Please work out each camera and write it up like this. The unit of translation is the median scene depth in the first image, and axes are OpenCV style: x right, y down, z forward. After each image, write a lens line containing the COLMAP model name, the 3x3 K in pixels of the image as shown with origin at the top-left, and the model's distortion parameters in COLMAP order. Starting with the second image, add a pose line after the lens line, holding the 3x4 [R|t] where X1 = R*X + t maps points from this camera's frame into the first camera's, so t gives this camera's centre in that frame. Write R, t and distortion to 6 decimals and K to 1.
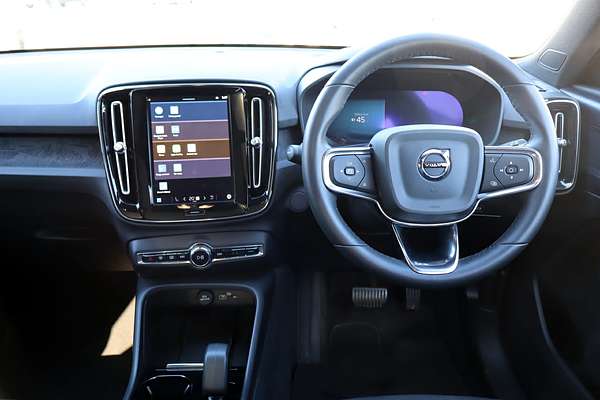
lens RADIAL K [[511.1, 0, 296.8], [0, 511.1, 201.0], [0, 0, 1]] dist [-0.001361, 0.000144]
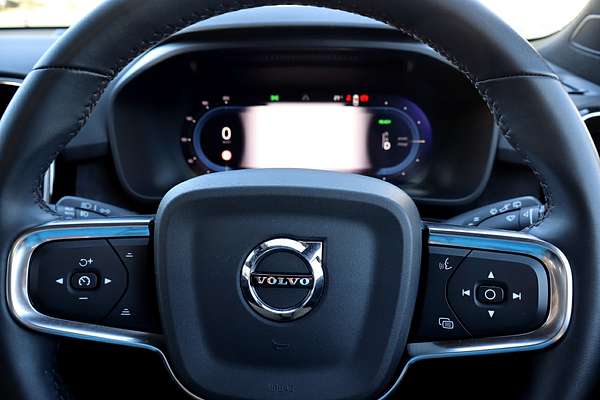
lens RADIAL K [[525.6, 0, 279.1], [0, 525.6, 206.3], [0, 0, 1]] dist [-0.007283, -0.010845]
pose [[0.997599, 0.025163, -0.064529, 0.257706], [-0.025667, 0.999646, -0.006995, -0.109296], [0.064330, 0.008635, 0.997891, 0.537201]]
